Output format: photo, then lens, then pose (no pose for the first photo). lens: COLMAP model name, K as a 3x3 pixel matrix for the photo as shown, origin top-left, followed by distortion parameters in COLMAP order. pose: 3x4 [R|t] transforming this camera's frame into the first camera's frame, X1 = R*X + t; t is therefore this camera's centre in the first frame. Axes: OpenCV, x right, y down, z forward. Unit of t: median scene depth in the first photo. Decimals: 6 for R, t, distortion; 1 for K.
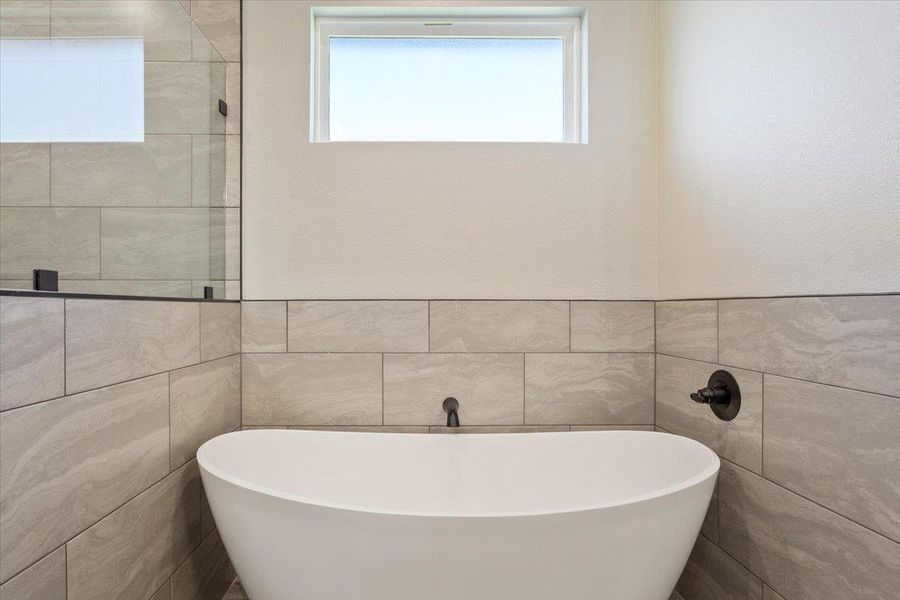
lens RADIAL K [[438.2, 0, 447.4], [0, 438.2, 295.5], [0, 0, 1]] dist [0.000141, 0.000195]
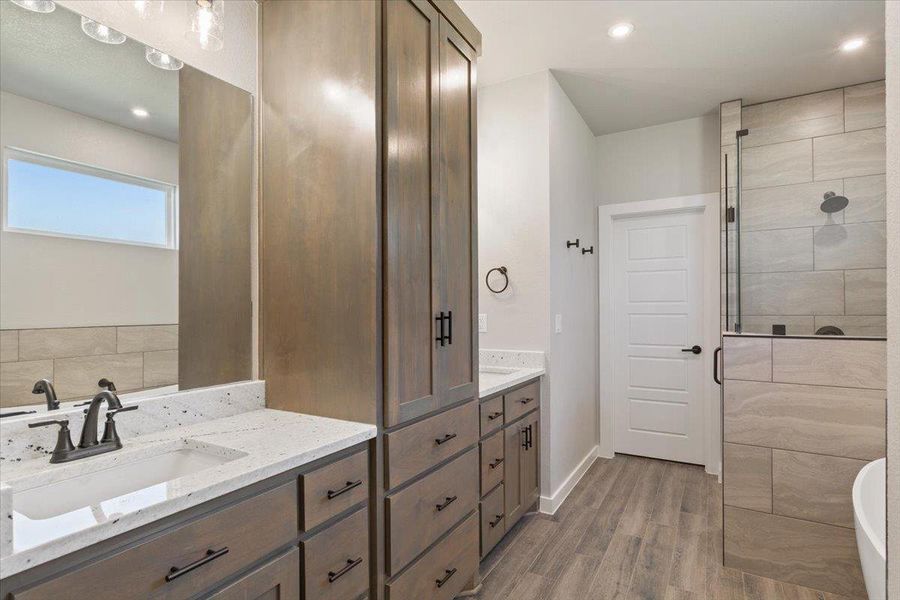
lens RADIAL K [[463.1, 0, 444.0], [0, 463.1, 308.0], [0, 0, 1]] dist [0.003563, 0.000904]
pose [[-0.515419, -0.002296, -0.856935, 1.986514], [0.023155, 0.999594, -0.016605, -0.145238], [0.856625, -0.028401, -0.515157, 0.789398]]
